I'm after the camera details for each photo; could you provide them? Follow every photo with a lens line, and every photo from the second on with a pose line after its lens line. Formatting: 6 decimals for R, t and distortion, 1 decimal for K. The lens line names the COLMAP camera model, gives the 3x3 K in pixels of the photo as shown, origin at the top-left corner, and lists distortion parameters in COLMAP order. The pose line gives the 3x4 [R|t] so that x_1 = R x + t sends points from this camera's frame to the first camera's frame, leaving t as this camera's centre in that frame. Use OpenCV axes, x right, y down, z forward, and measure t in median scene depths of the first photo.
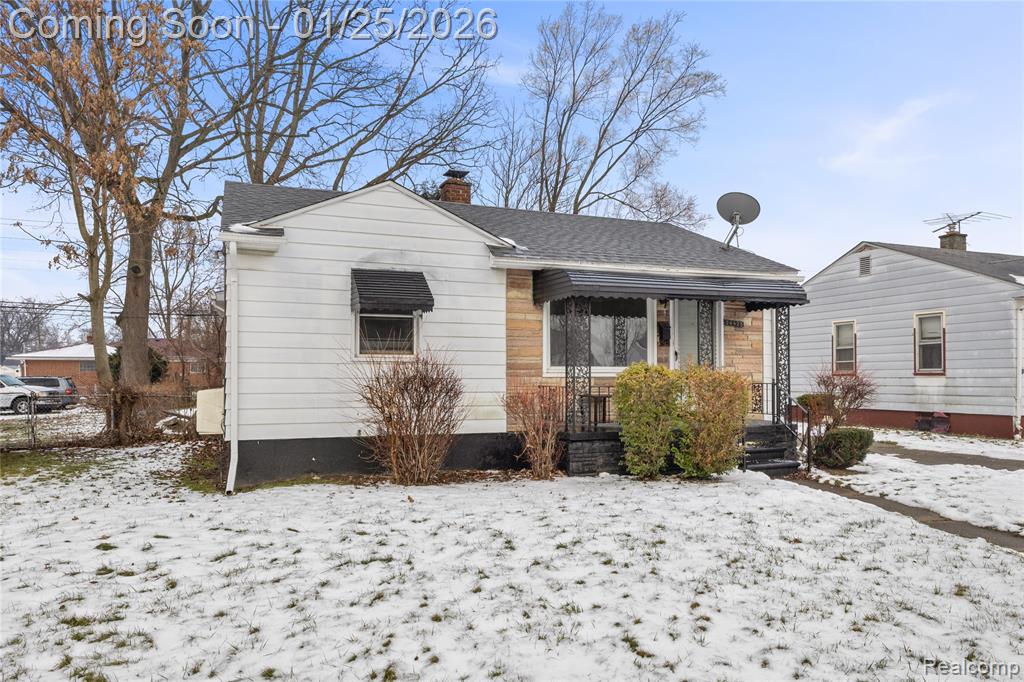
lens RADIAL K [[699.0, 0, 523.0], [0, 699.0, 383.0], [0, 0, 1]] dist [0.016804, 0.002300]
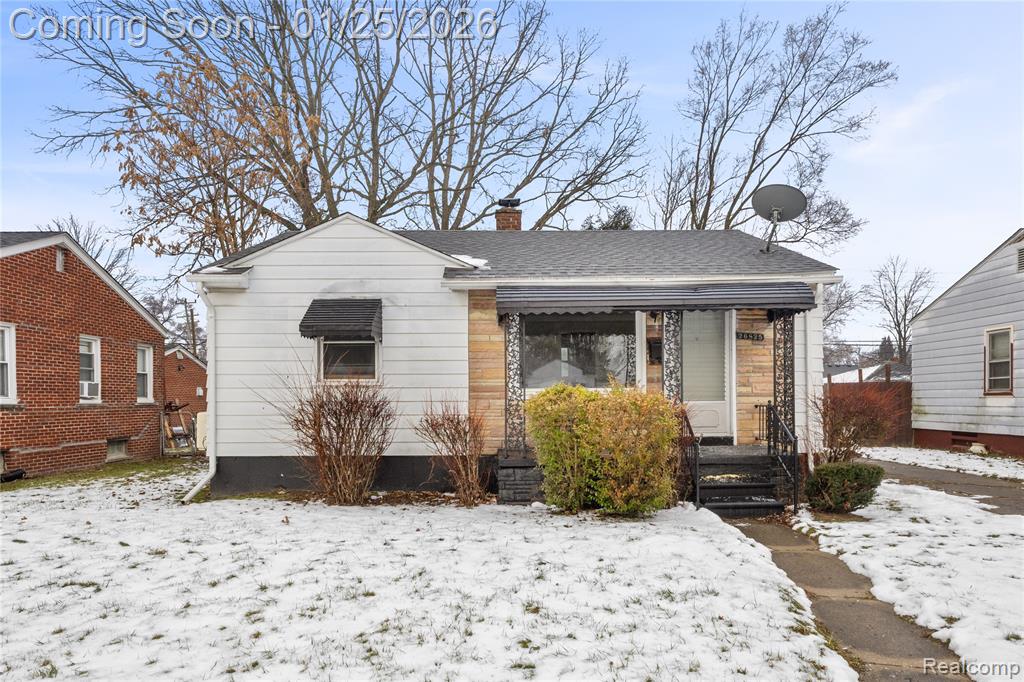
lens RADIAL K [[623.8, 0, 514.4], [0, 623.8, 415.1], [0, 0, 1]] dist [0.006815, -0.003947]
pose [[0.931697, 0.005213, -0.363198, 0.361305], [0.002056, 0.999805, 0.019625, -0.004018], [0.363230, -0.019031, 0.931505, 0.200630]]
